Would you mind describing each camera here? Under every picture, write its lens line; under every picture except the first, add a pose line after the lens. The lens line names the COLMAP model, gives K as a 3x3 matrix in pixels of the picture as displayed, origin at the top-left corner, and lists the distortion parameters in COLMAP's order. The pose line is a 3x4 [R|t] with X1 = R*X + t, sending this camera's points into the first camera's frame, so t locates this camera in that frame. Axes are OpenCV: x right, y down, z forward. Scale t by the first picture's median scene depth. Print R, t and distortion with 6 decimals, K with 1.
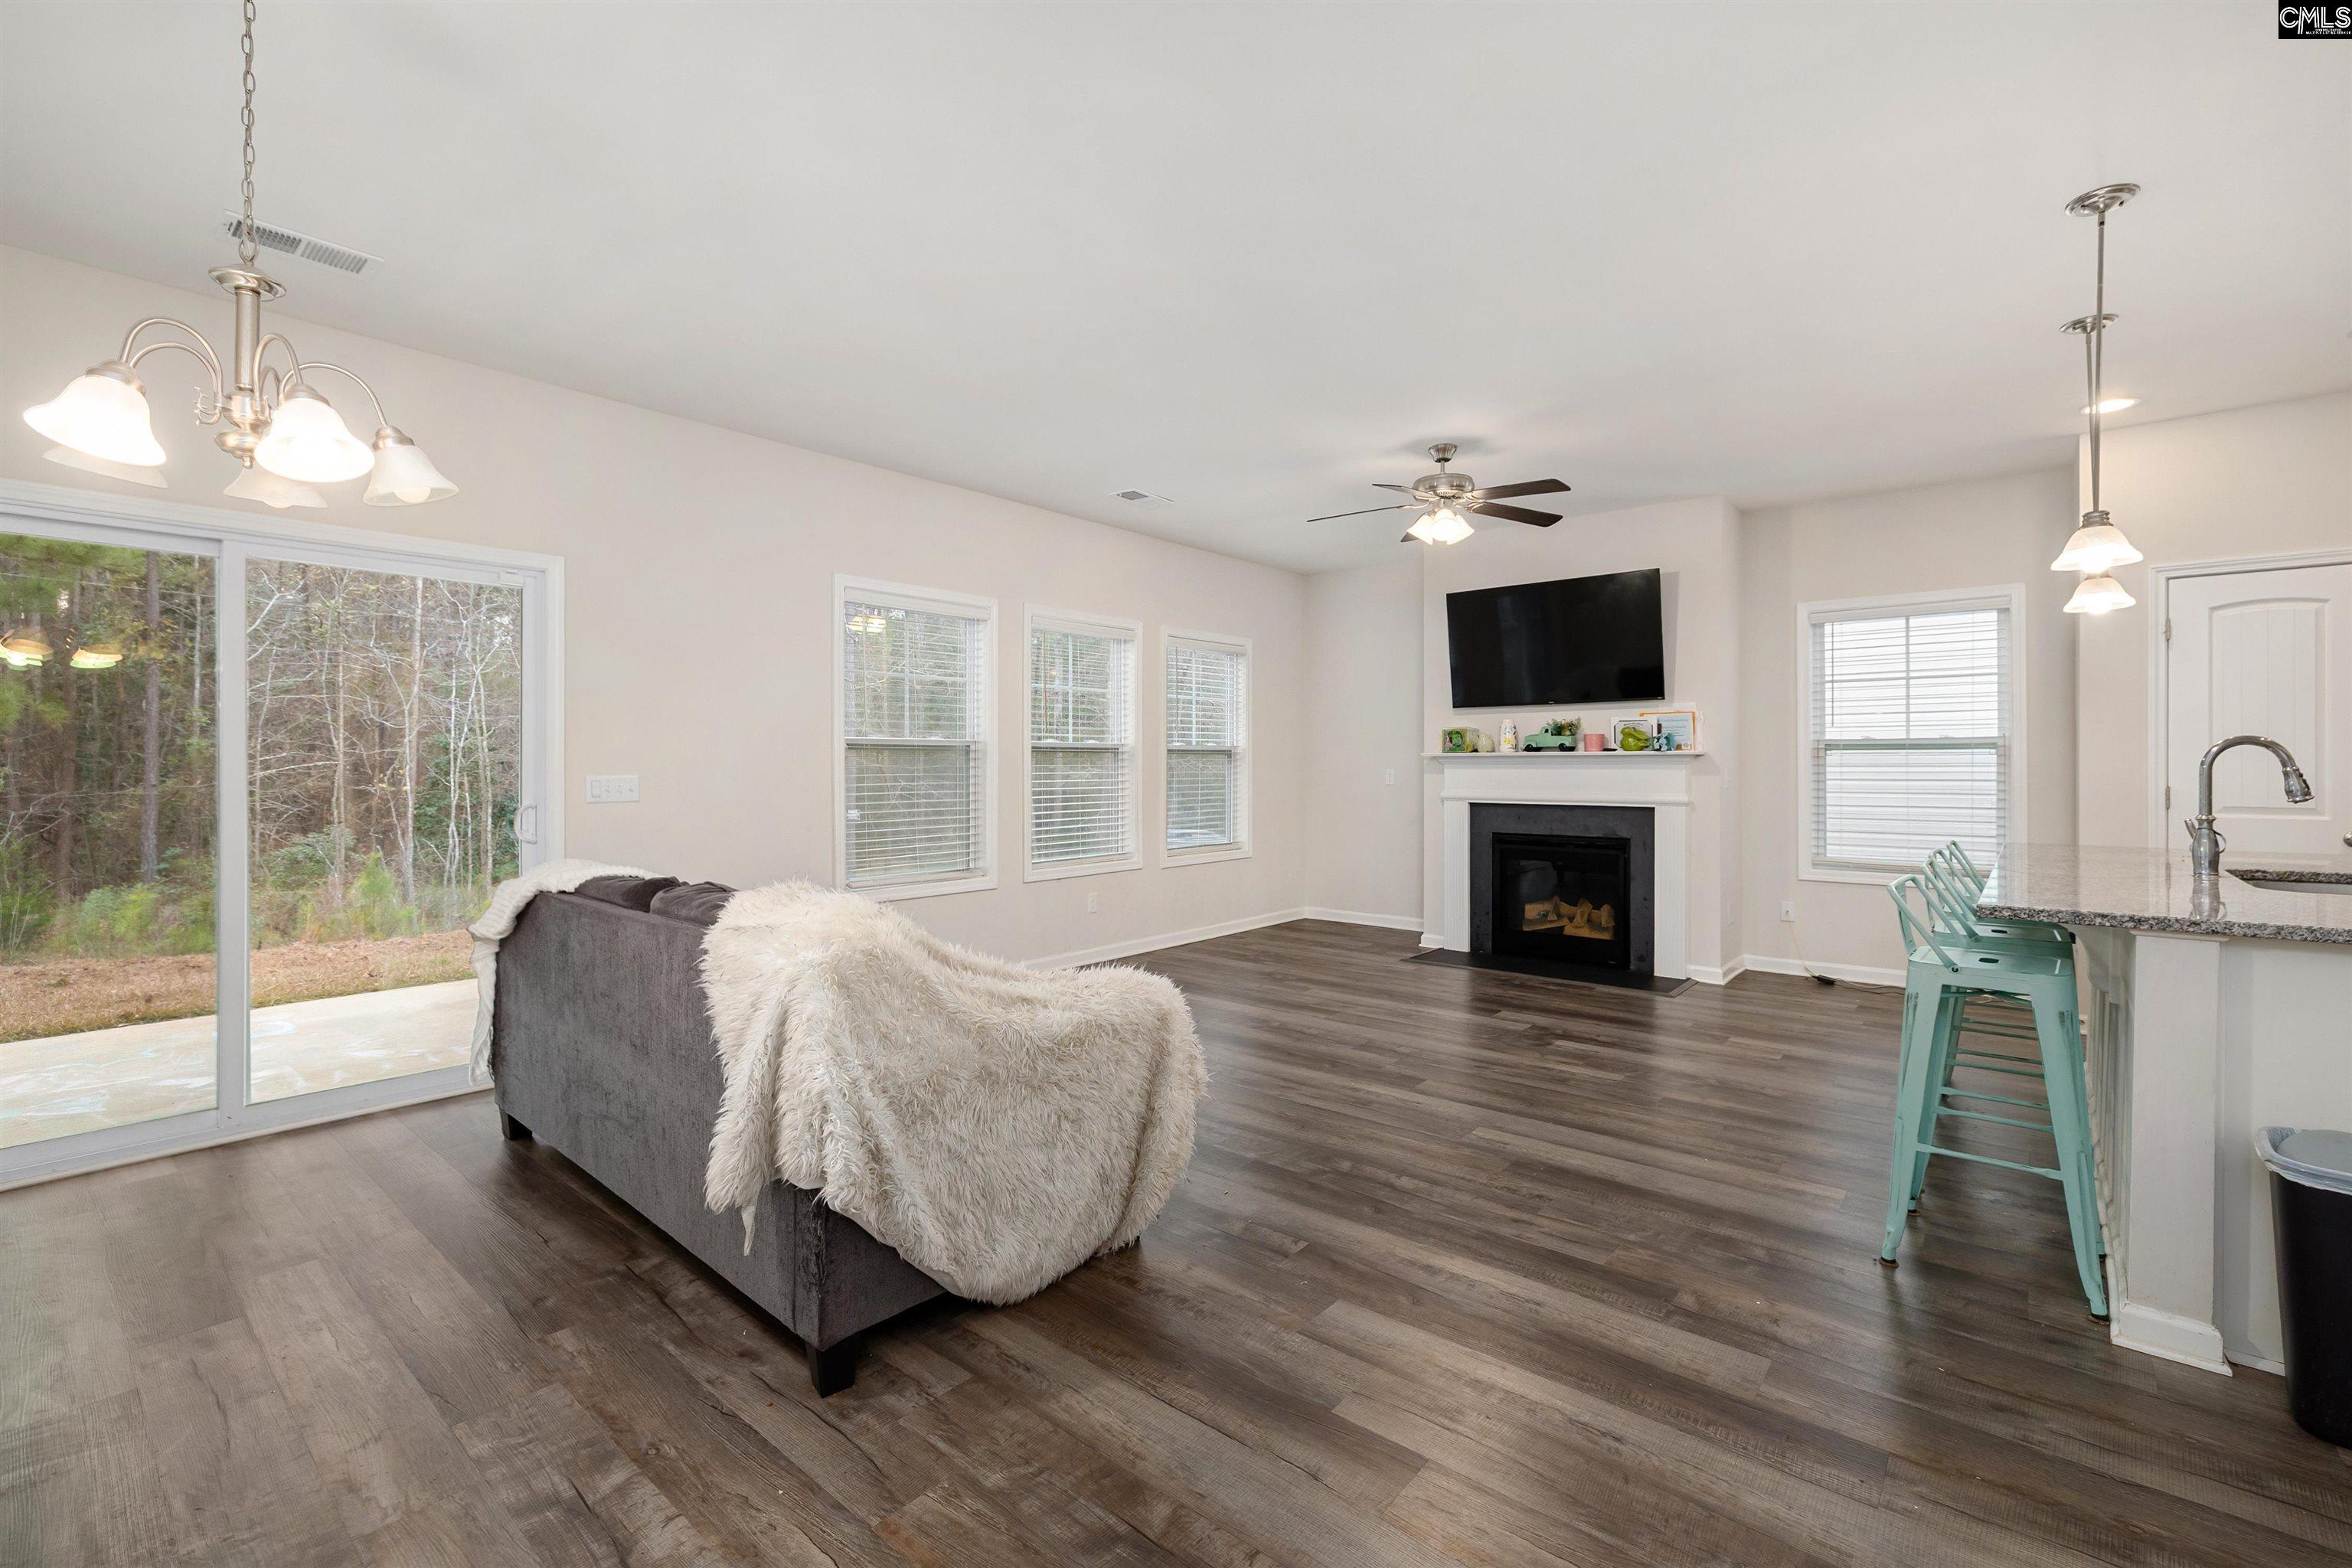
lens RADIAL K [[1024.5, 0, 1172.2], [0, 1024.5, 767.6], [0, 0, 1]] dist [0.001581, 0.000252]
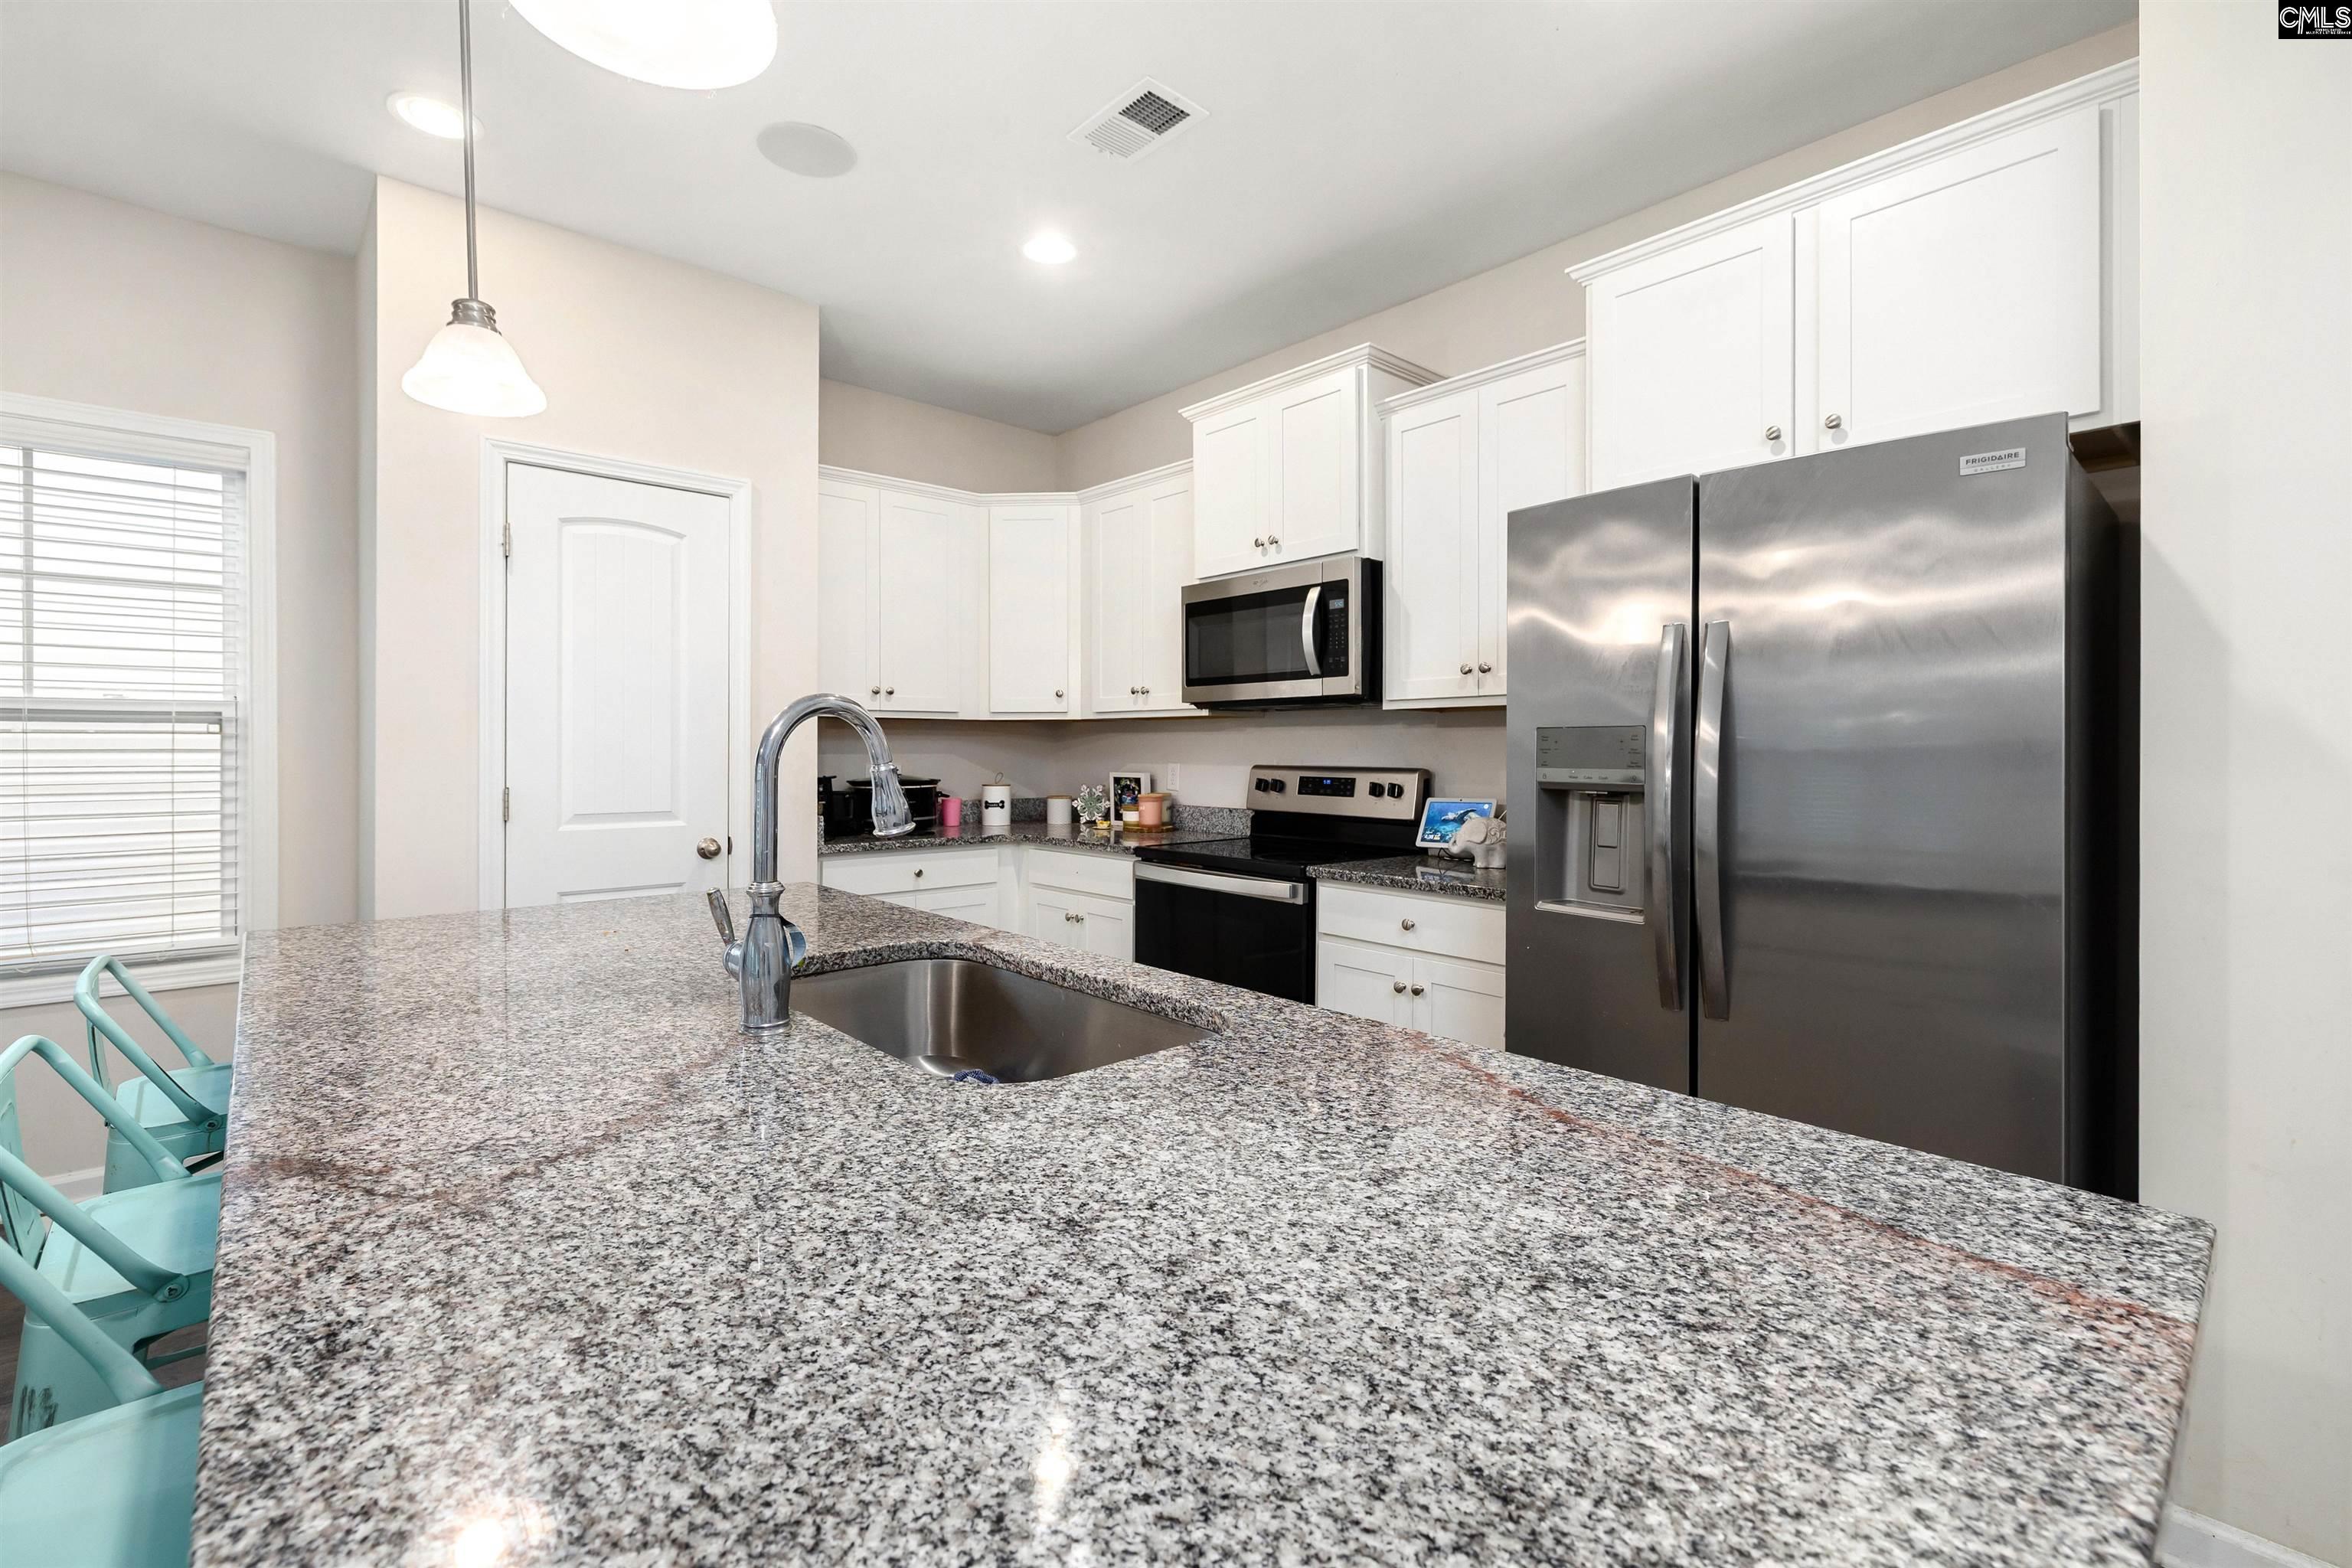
lens RADIAL K [[1021.1, 0, 1165.1], [0, 1021.1, 751.0], [0, 0, 1]] dist [0.000006, 0.000098]
pose [[0.145135, -0.000456, 0.989412, 0.299733], [-0.000432, 1.000000, 0.000524, -0.003390], [-0.989412, -0.000503, 0.145134, 0.375102]]
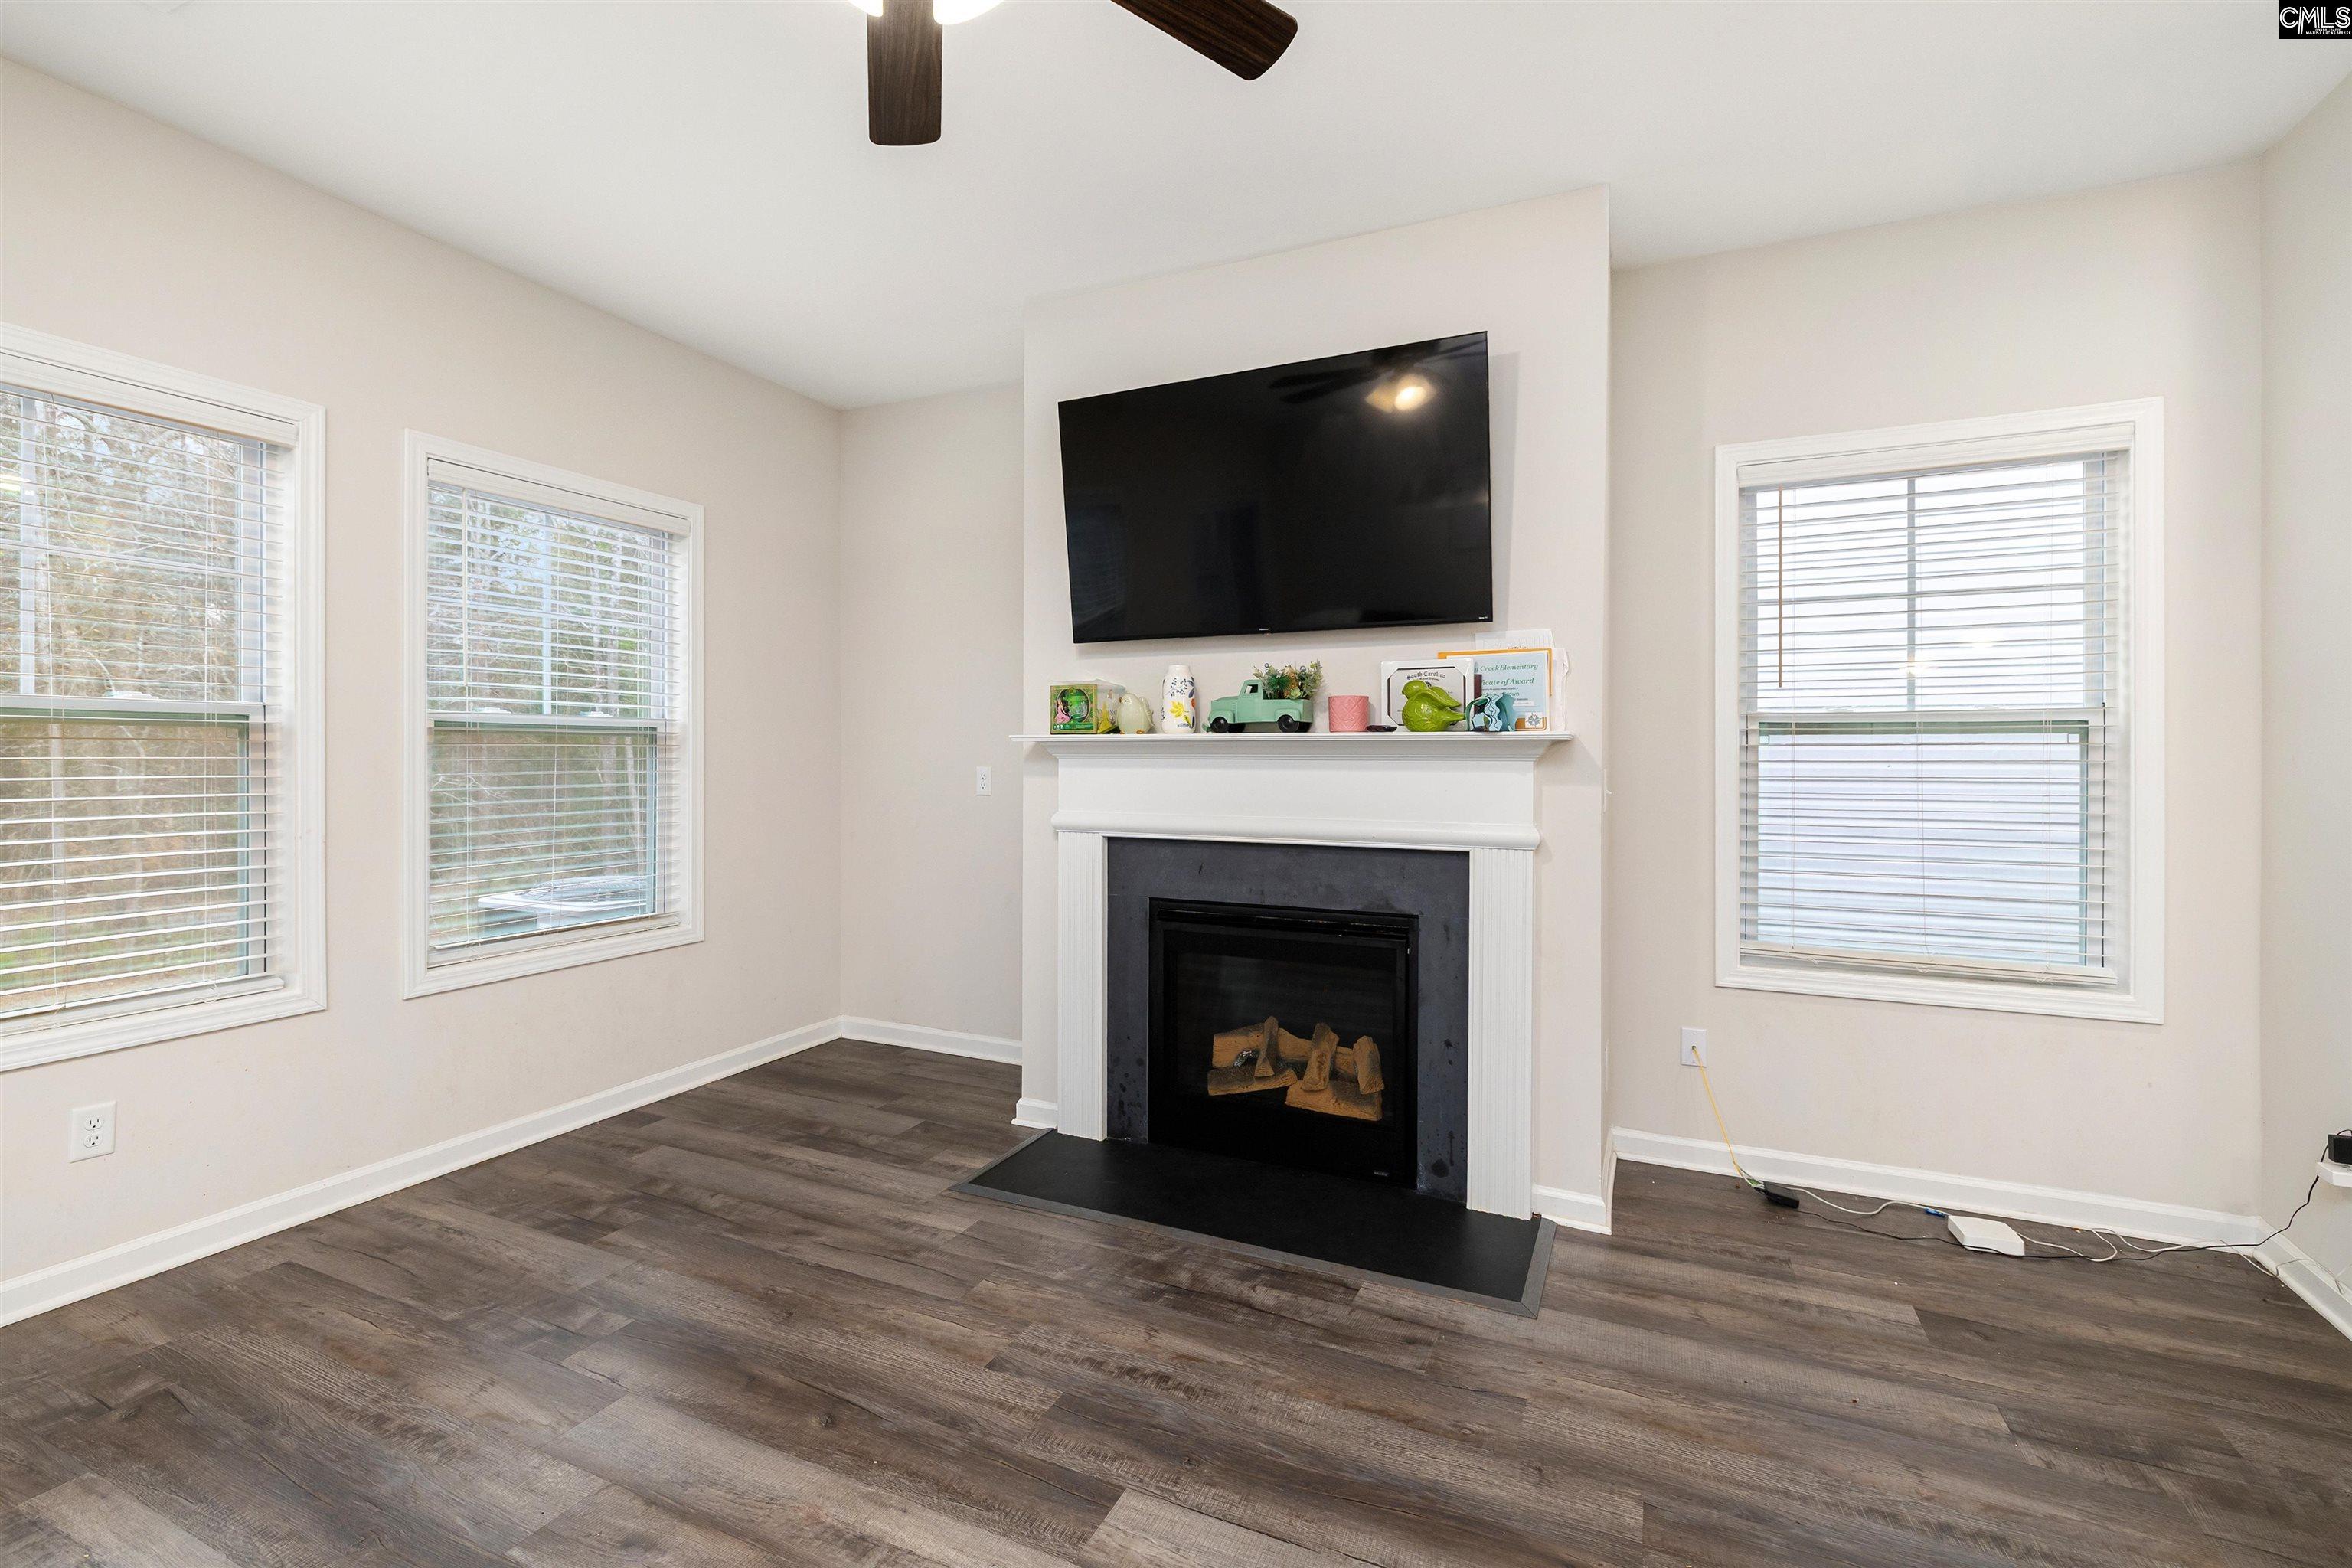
lens RADIAL K [[1032.4, 0, 1168.2], [0, 1032.4, 757.1], [0, 0, 1]] dist [-0.000973, 0.000154]
pose [[0.965948, 0.003530, 0.258713, 0.210144], [-0.003301, 0.999994, -0.001316, -0.003574], [-0.258716, 0.000417, 0.965953, 0.567205]]
